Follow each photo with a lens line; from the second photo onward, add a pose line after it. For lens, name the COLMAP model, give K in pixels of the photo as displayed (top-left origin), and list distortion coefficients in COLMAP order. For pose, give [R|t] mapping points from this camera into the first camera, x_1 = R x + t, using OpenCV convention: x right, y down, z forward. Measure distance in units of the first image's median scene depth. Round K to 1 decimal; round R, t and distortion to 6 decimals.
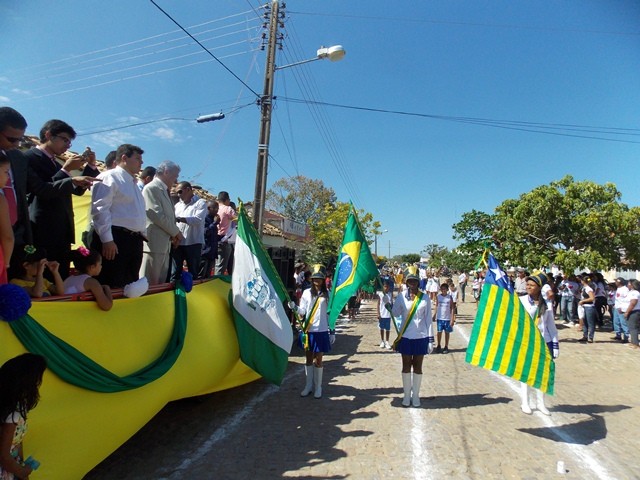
lens RADIAL K [[416.9, 0, 320.0], [0, 416.9, 240.0], [0, 0, 1]] dist [-0.010354, 0.000694]
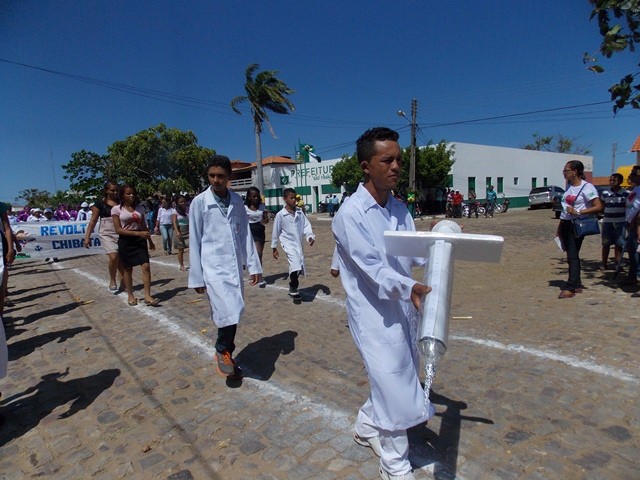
lens RADIAL K [[417.6, 0, 322.1], [0, 417.6, 238.8], [0, 0, 1]] dist [-0.003798, -0.000332]
pose [[0.635565, -0.153597, 0.756615, -0.209821], [0.049884, 0.986132, 0.158287, 0.032843], [-0.770434, -0.062858, 0.634413, -0.390205]]
